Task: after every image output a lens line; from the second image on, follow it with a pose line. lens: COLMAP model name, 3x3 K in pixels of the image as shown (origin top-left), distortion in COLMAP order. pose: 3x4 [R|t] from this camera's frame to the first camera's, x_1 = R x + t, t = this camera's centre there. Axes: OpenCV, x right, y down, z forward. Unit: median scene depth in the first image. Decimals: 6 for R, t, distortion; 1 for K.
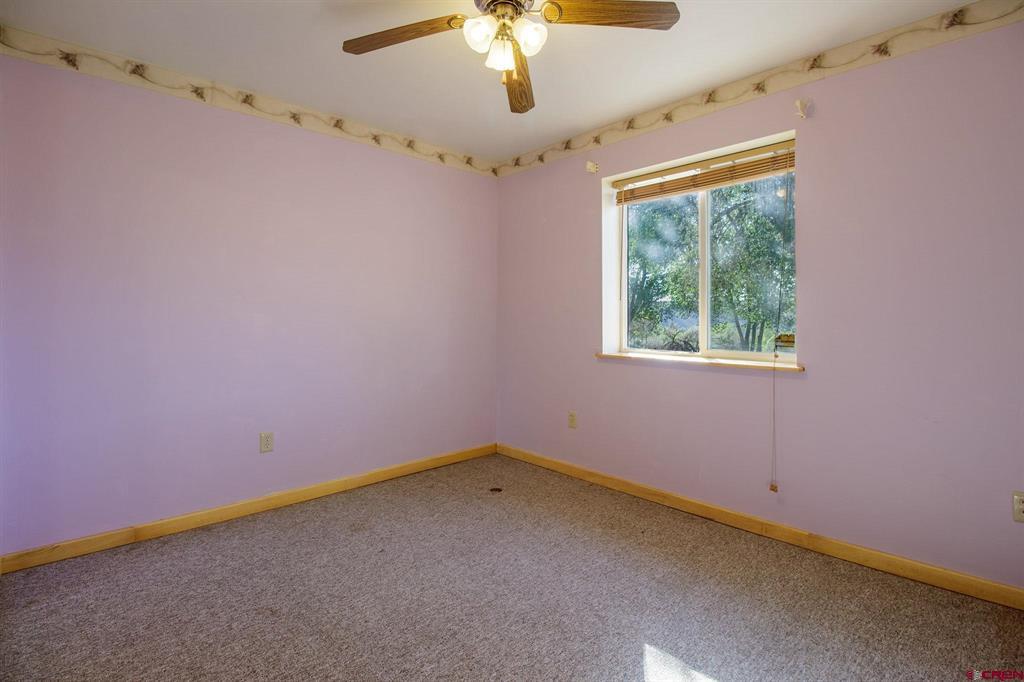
lens RADIAL K [[511.2, 0, 511.6], [0, 511.2, 314.2], [0, 0, 1]] dist [-0.002601, -0.008978]
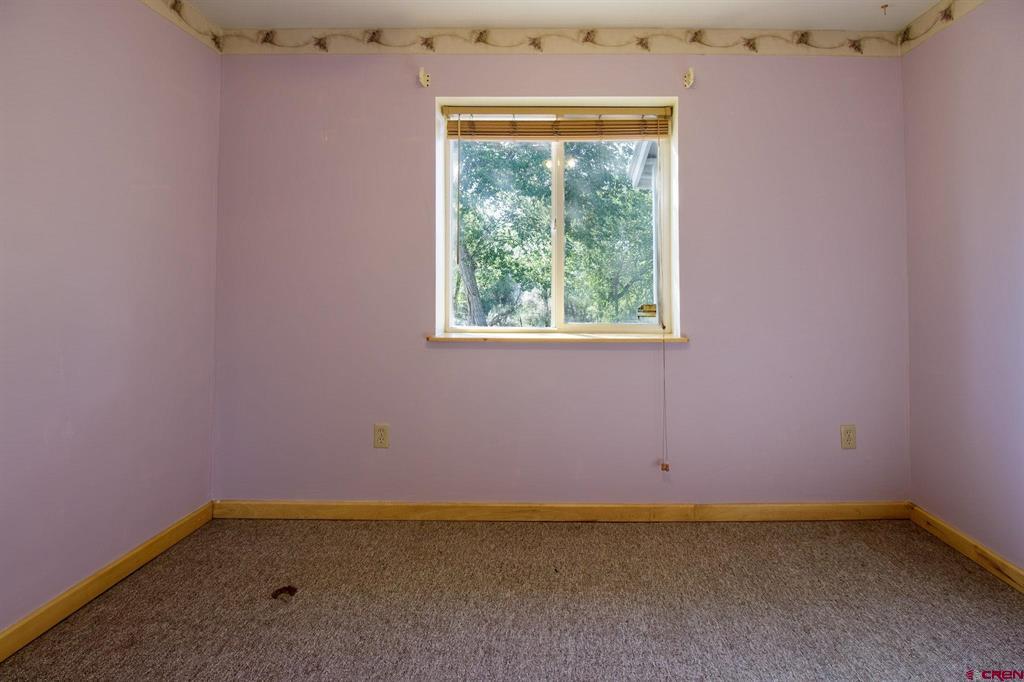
lens RADIAL K [[501.5, 0, 512.4], [0, 501.5, 270.9], [0, 0, 1]] dist [0.000068, -0.007651]
pose [[0.672479, 0.018354, 0.739889, -0.313308], [-0.005422, 0.999788, -0.019873, -0.002955], [-0.740096, 0.009352, 0.672436, 0.493308]]
